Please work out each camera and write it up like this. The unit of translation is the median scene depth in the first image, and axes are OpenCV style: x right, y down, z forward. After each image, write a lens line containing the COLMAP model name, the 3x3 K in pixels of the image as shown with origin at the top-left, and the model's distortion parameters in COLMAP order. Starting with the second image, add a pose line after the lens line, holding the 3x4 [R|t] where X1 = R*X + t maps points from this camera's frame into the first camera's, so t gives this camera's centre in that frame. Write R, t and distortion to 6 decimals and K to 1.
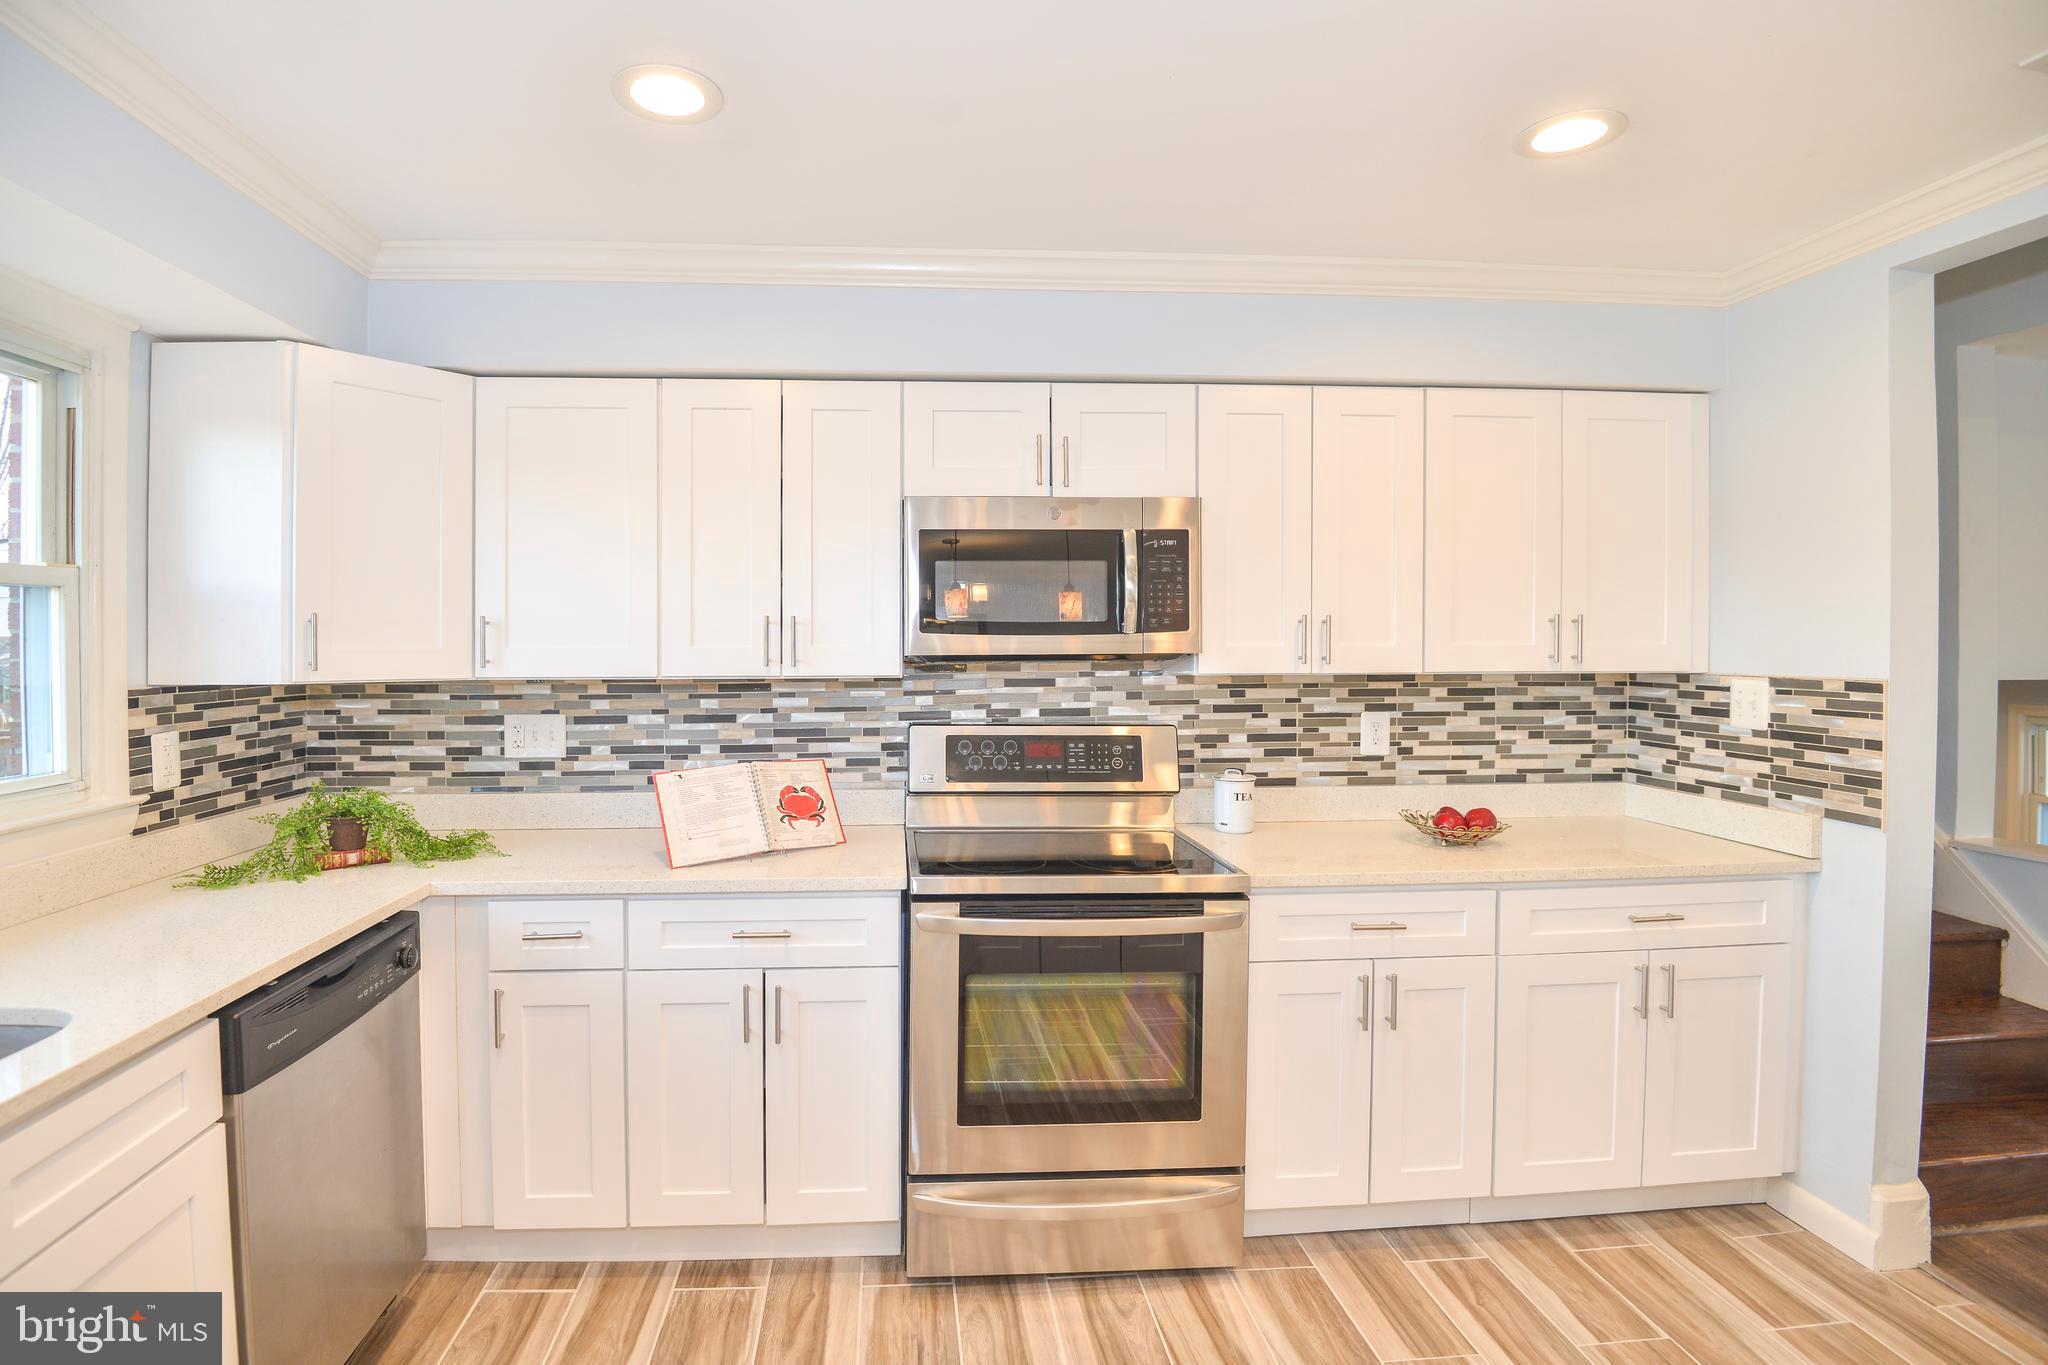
lens RADIAL K [[983.6, 0, 974.5], [0, 983.6, 651.3], [0, 0, 1]] dist [-0.017549, -0.012044]
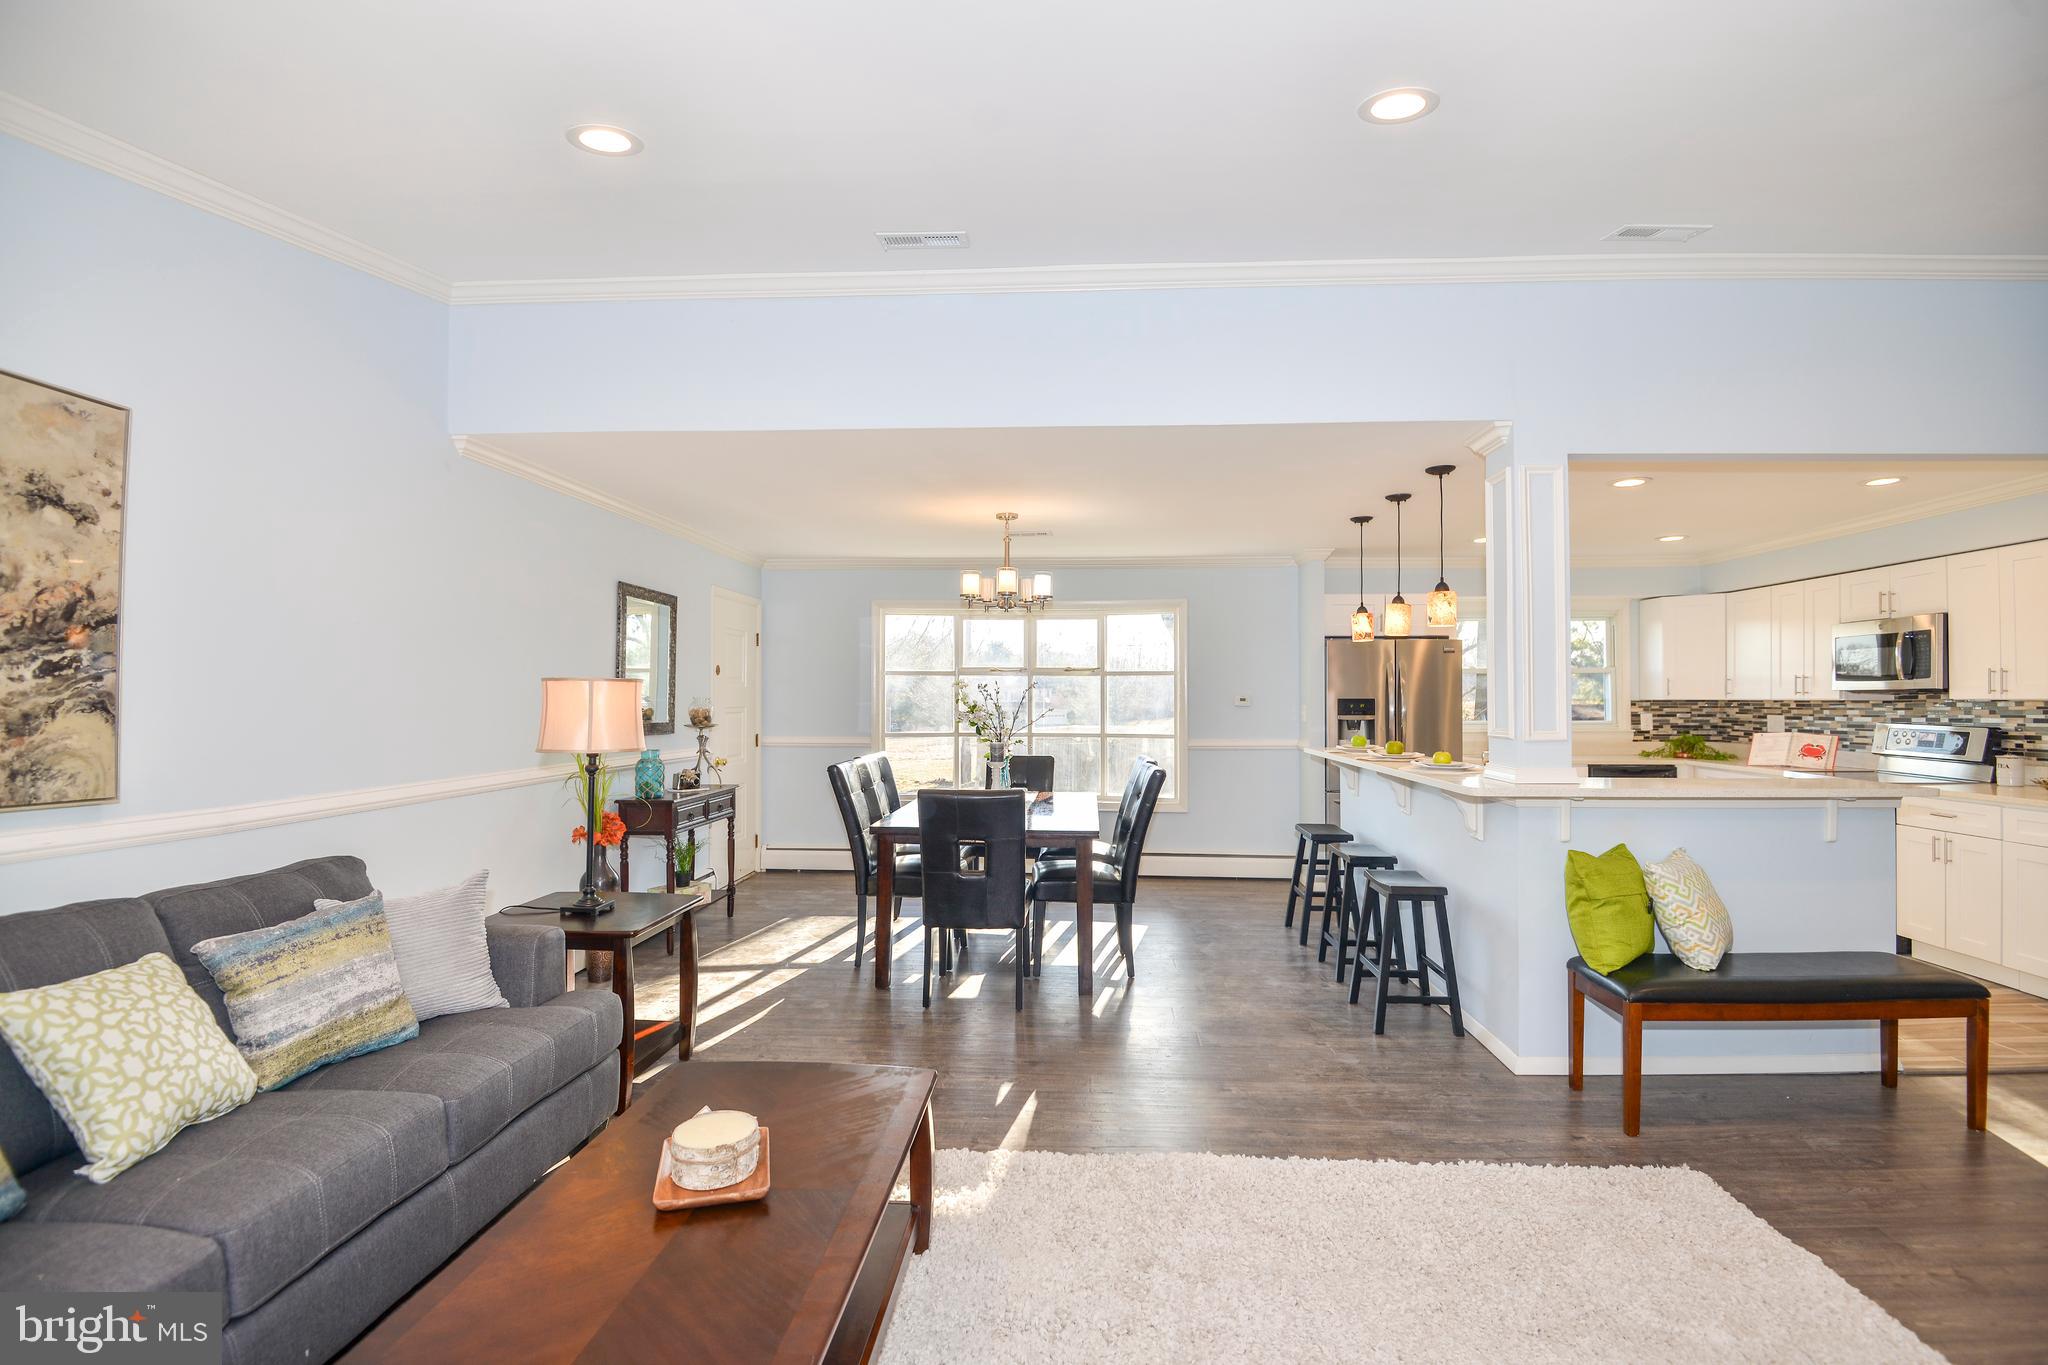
lens RADIAL K [[983.6, 0, 1032.5], [0, 983.6, 672.6], [0, 0, 1]] dist [-0.017549, -0.012044]
pose [[-0.097353, -0.021420, -0.995019, 2.254784], [-0.008280, 0.999751, -0.020712, 0.023590], [0.995216, 0.006222, -0.097506, -0.660984]]
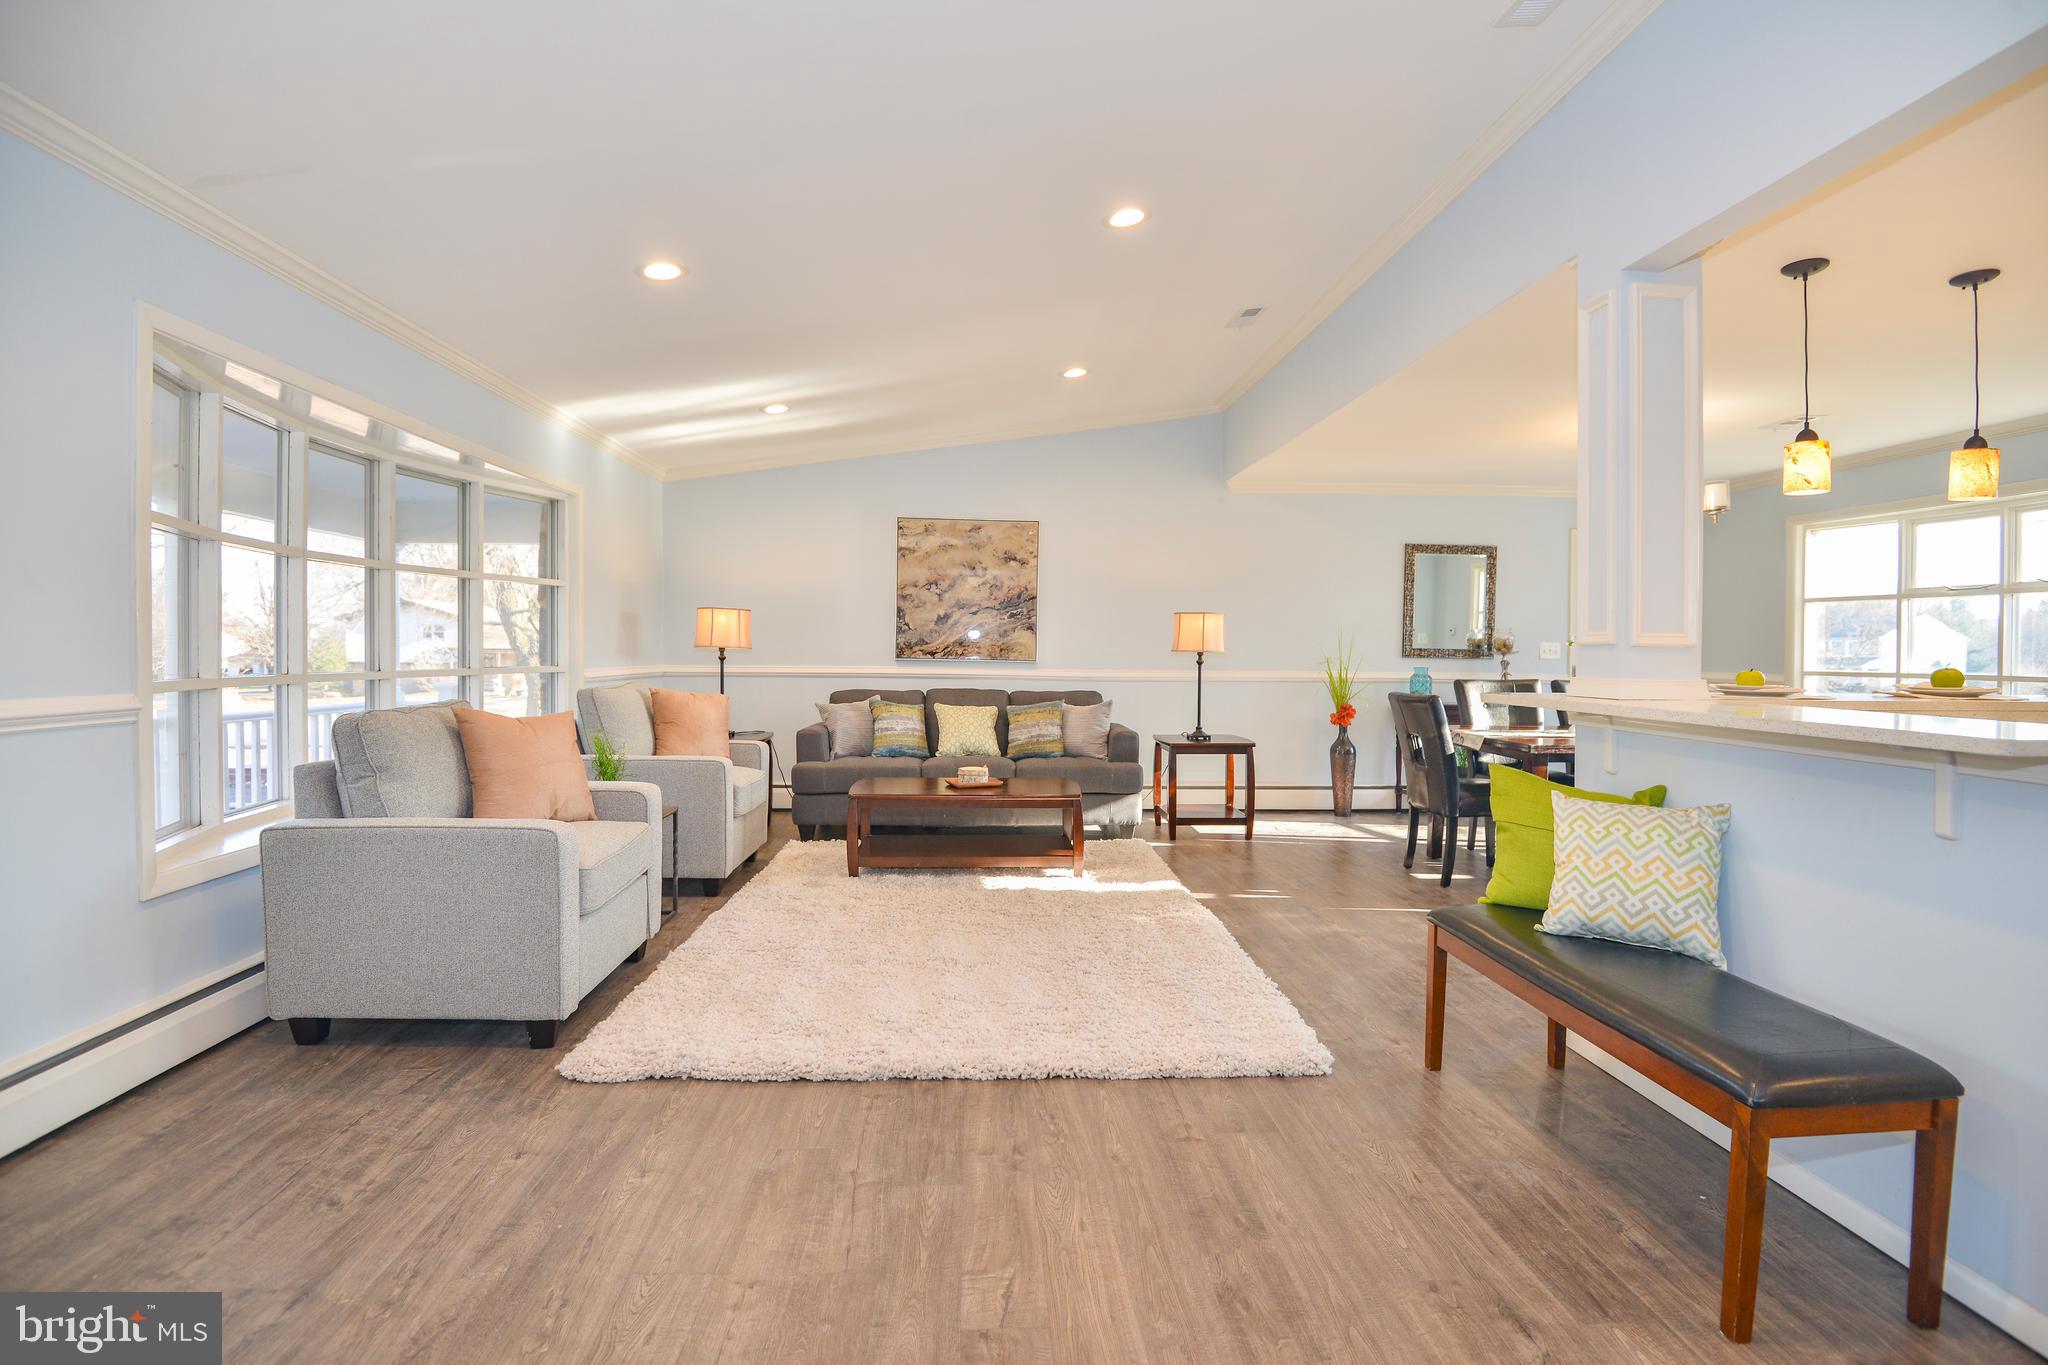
lens RADIAL K [[983.6, 0, 1020.5], [0, 983.6, 683.1], [0, 0, 1]] dist [-0.017549, -0.012044]
pose [[-0.999978, -0.005903, 0.003101, 1.482910], [-0.005785, 0.999305, 0.036827, 0.091602], [-0.003316, 0.036808, -0.999317, 0.967267]]
